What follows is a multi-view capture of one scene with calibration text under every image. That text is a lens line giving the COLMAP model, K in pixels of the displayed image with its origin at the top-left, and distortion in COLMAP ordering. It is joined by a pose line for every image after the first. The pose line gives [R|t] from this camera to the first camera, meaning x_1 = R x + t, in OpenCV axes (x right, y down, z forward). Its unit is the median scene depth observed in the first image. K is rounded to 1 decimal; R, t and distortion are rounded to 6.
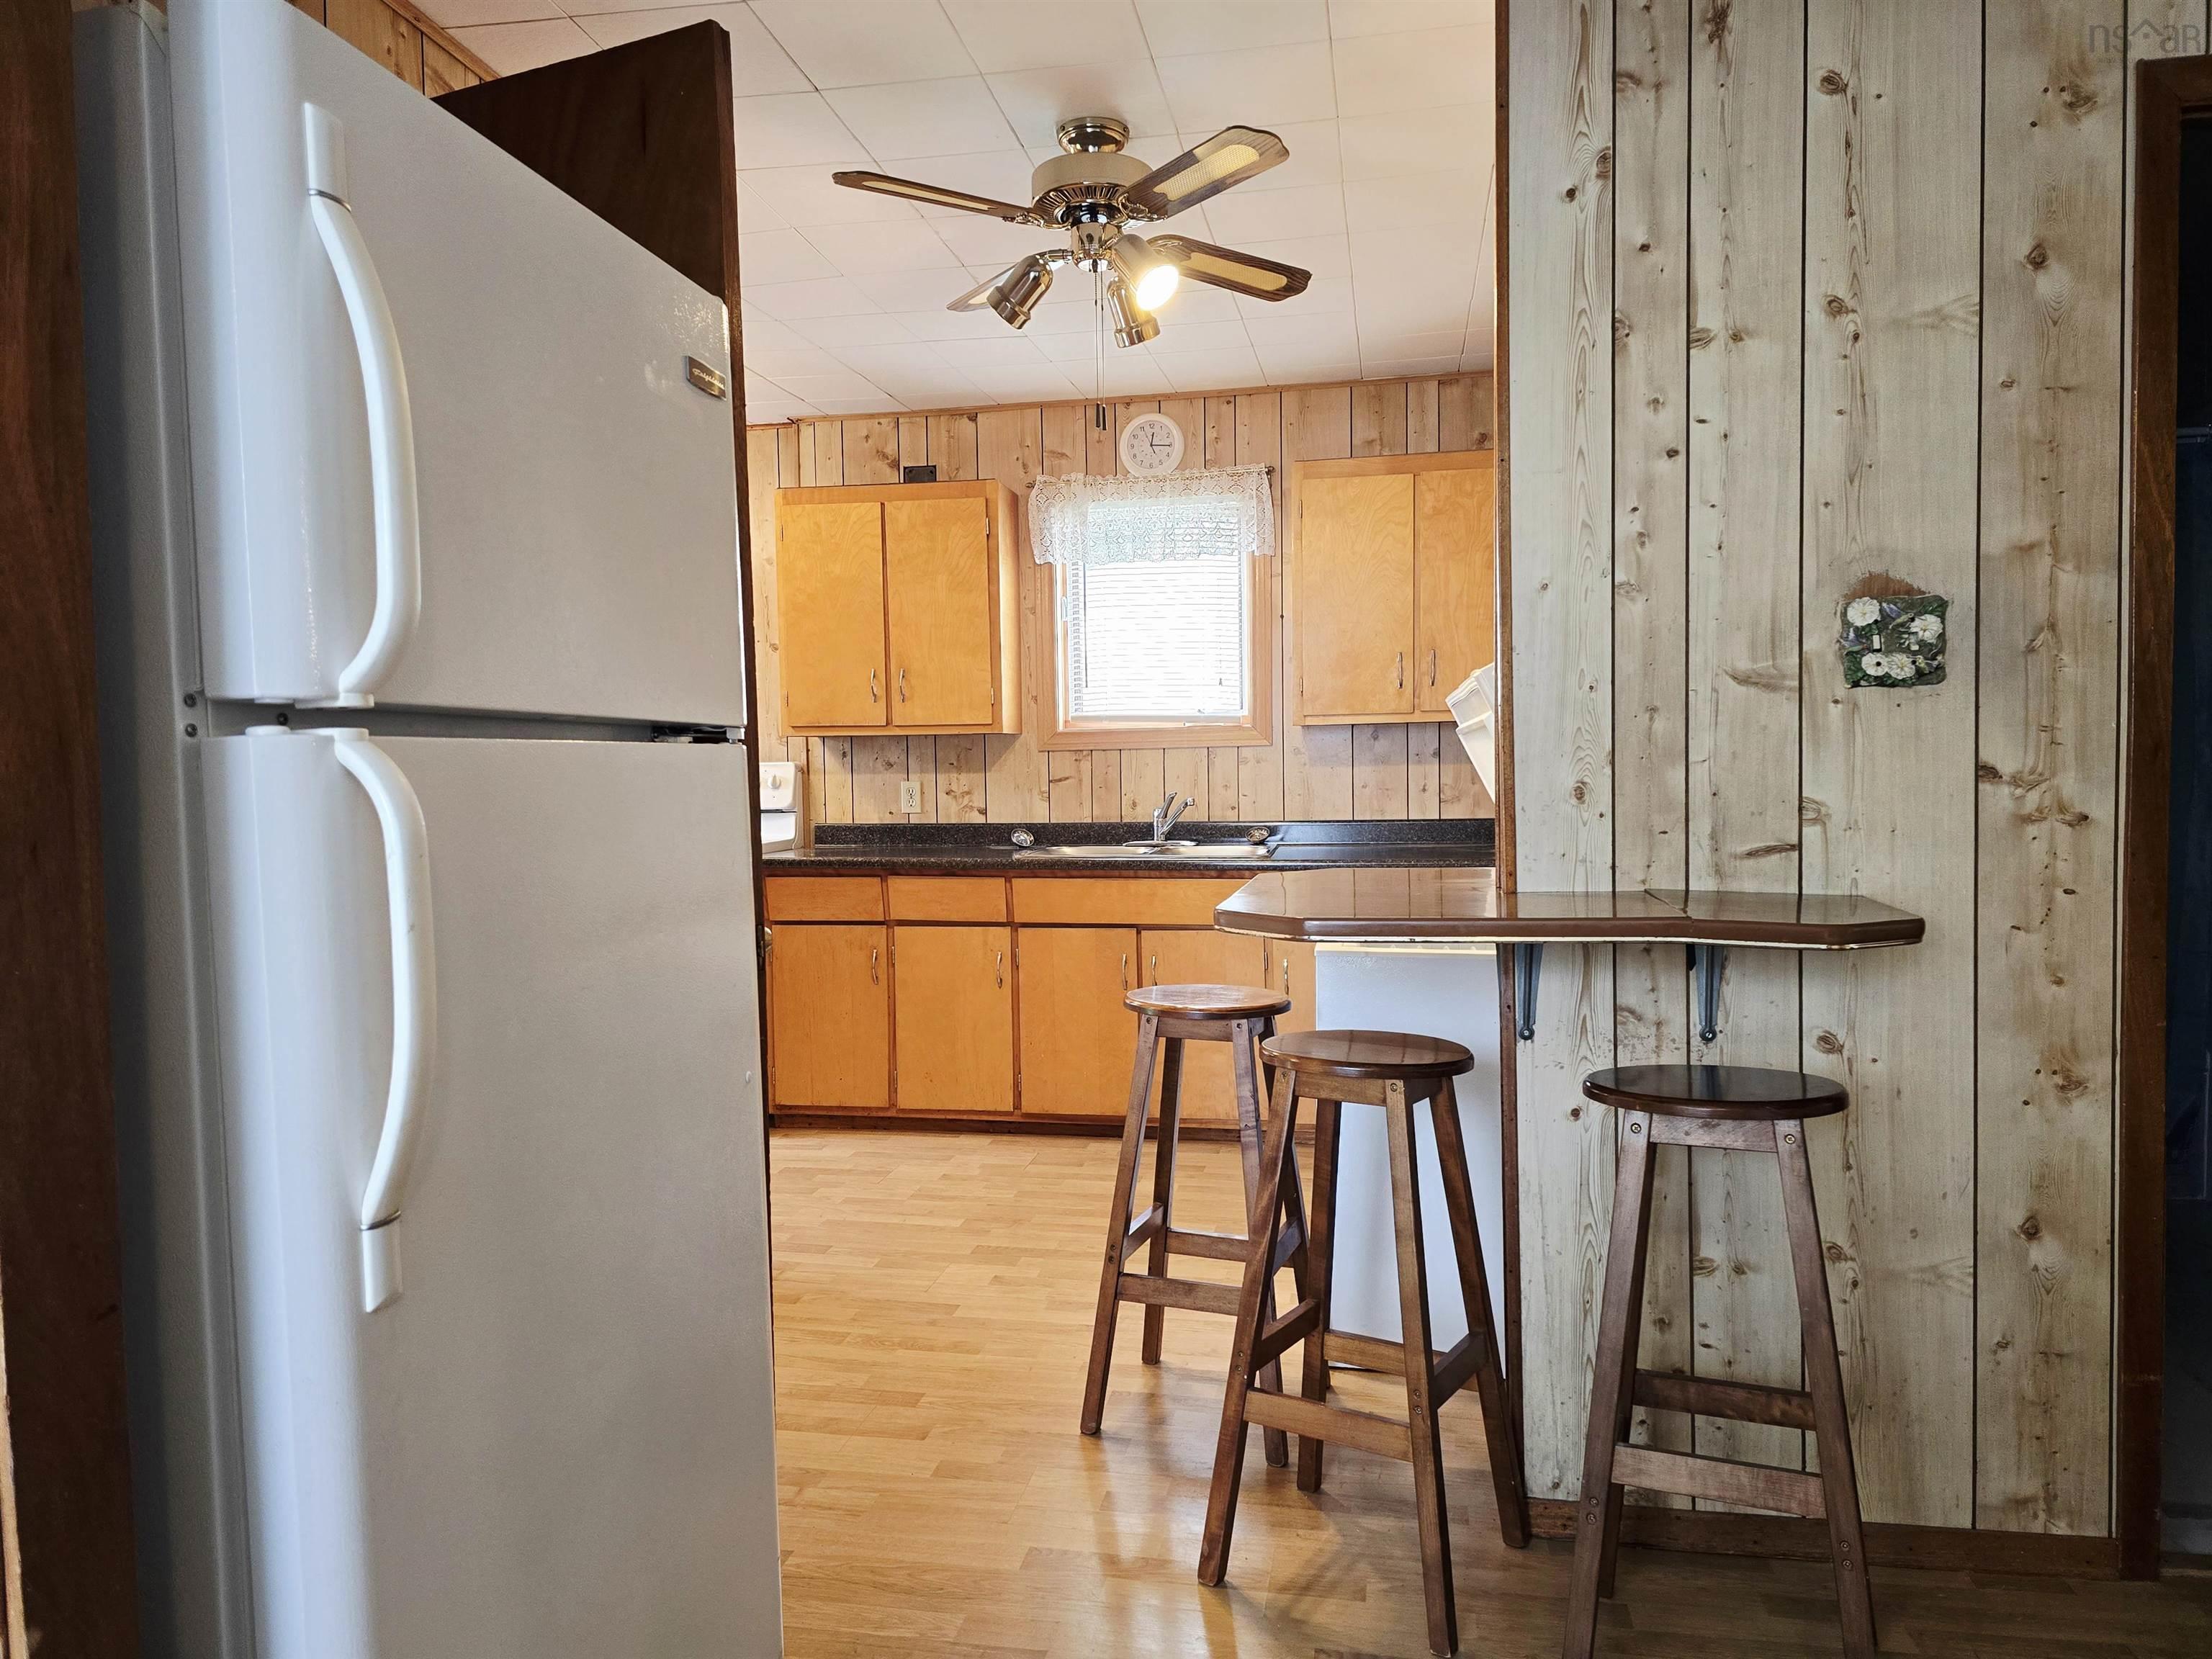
lens RADIAL K [[1480.6, 0, 1105.8], [0, 1480.6, 834.7], [0, 0, 1]] dist [0.039151, -0.034951]
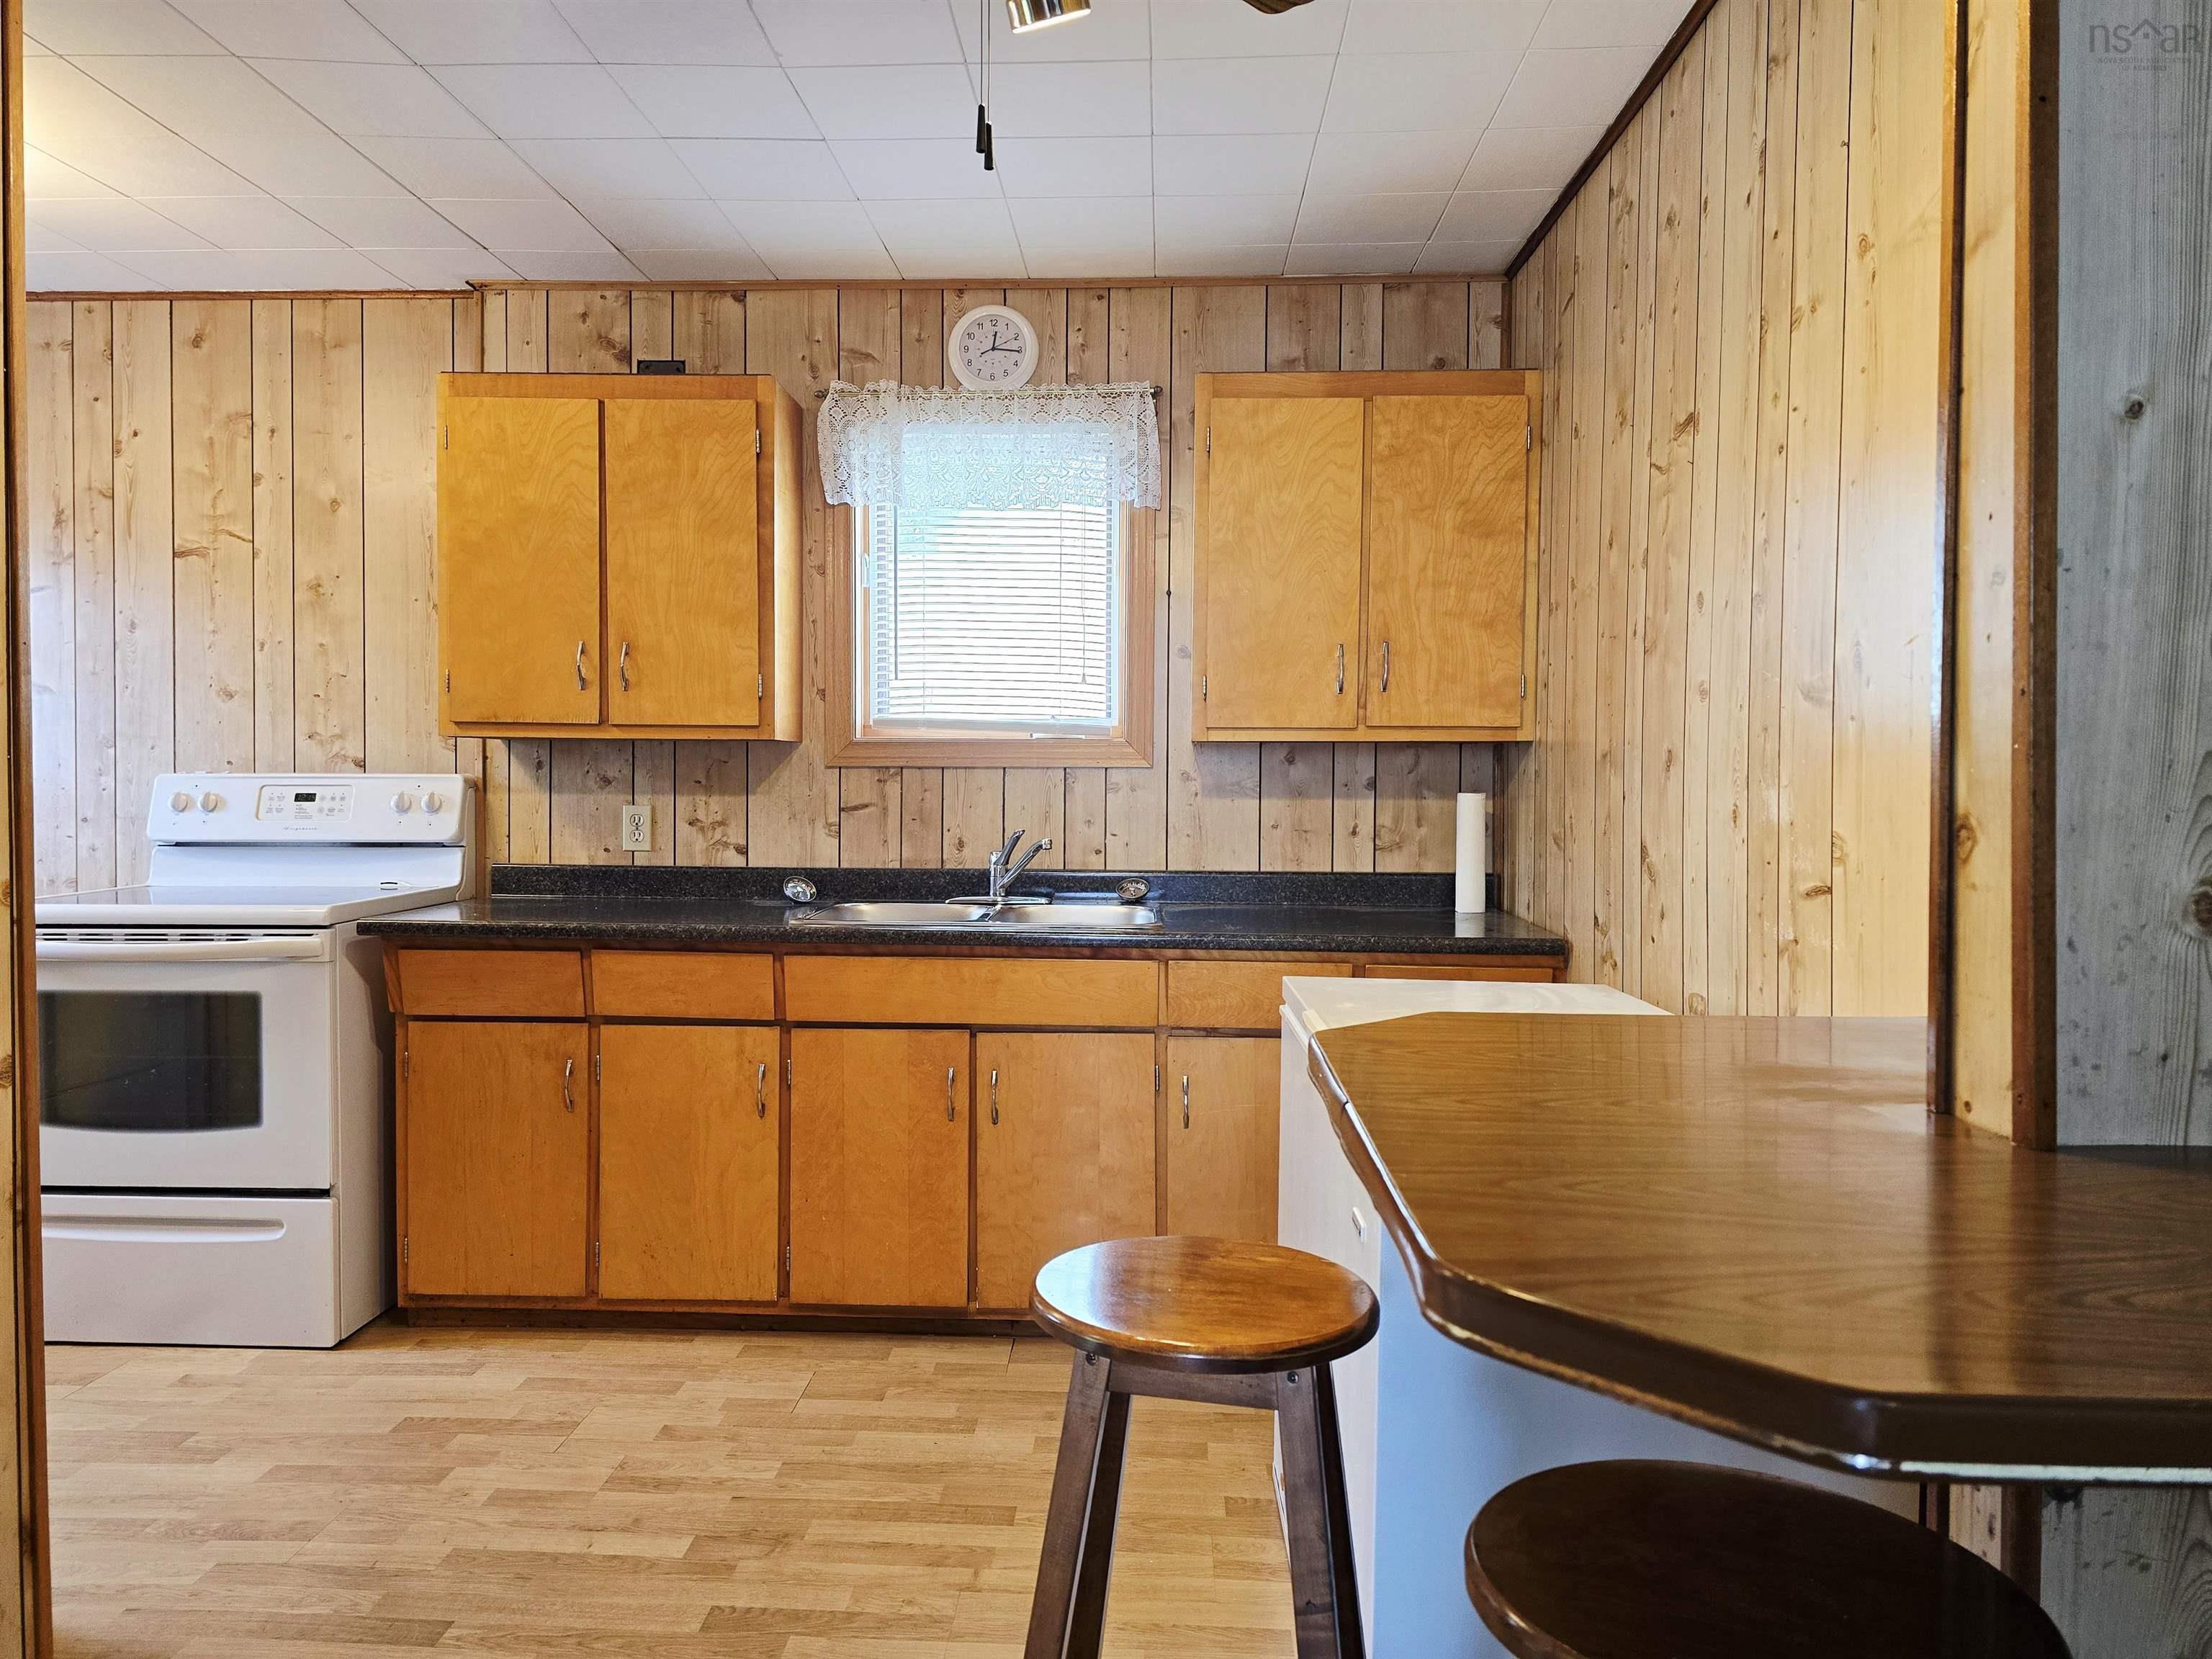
lens RADIAL K [[1480.6, 0, 1115.1], [0, 1480.6, 817.0], [0, 0, 1]] dist [0.039151, -0.034951]
pose [[0.986901, 0.019644, 0.160126, -0.022606], [-0.015783, 0.999554, -0.025345, -0.017401], [-0.160553, 0.022486, 0.986771, 0.288742]]
